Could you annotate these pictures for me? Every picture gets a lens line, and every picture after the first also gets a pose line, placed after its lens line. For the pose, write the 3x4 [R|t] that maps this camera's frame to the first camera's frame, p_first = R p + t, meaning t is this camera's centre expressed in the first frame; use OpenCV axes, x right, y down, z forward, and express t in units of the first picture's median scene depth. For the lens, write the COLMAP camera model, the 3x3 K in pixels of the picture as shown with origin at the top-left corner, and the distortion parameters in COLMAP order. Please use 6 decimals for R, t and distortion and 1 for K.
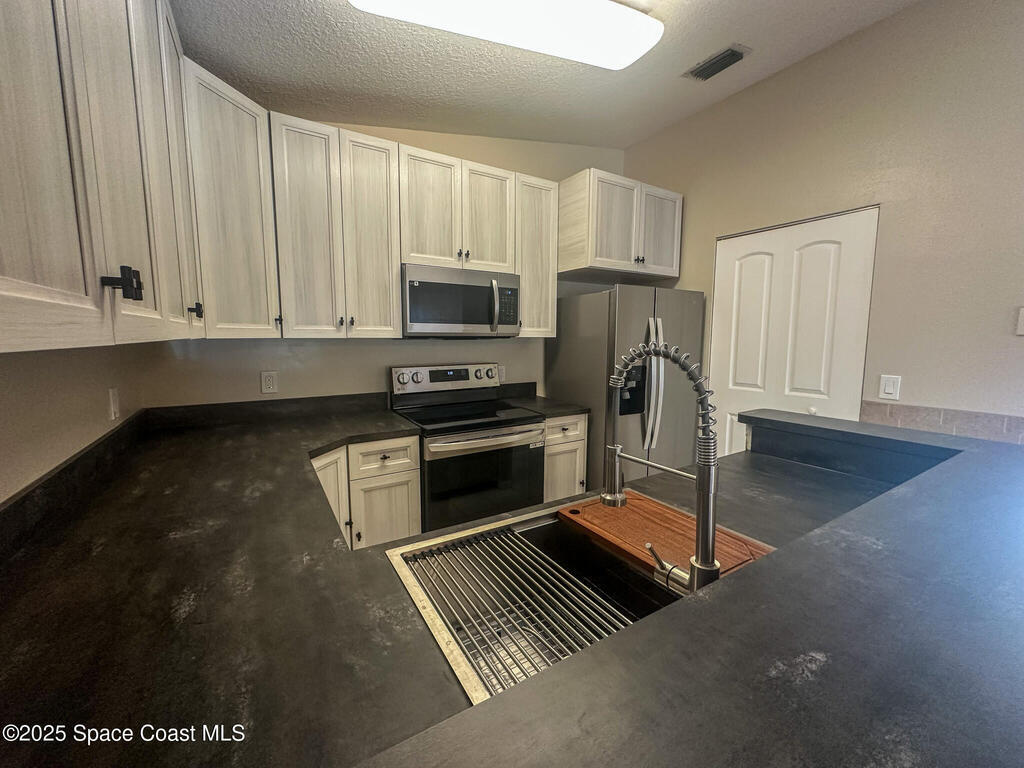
lens RADIAL K [[422.6, 0, 520.9], [0, 422.6, 377.2], [0, 0, 1]] dist [0.000791, 0.000146]
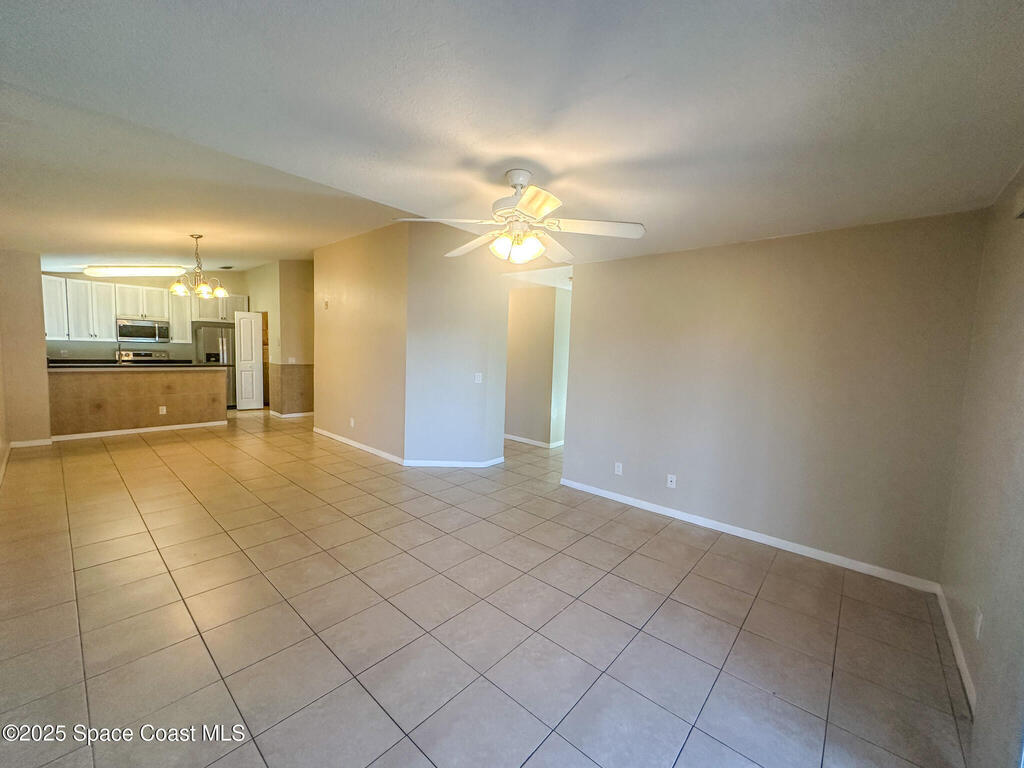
lens RADIAL K [[409.4, 0, 513.5], [0, 409.4, 380.1], [0, 0, 1]] dist [-0.000850, 0.000064]
pose [[0.957471, 0.009437, 0.288375, 1.653210], [-0.003262, 0.999755, -0.021887, 0.250278], [-0.288511, 0.020015, 0.957267, -2.746723]]
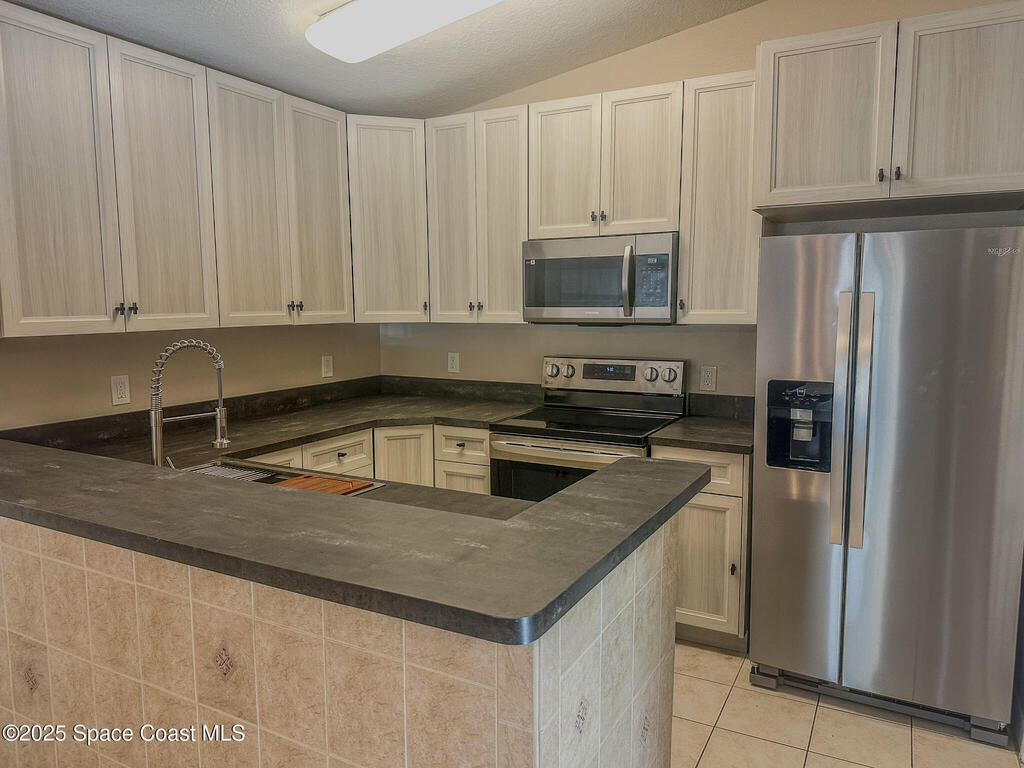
lens RADIAL K [[701.6, 0, 512.0], [0, 701.6, 384.0], [0, 0, 1]] dist [0.045358, -0.000326]
pose [[0.479814, 0.096977, -0.871994, 0.956904], [-0.083763, 0.994396, 0.064499, -0.056138], [0.873363, 0.042093, 0.485248, 0.250446]]
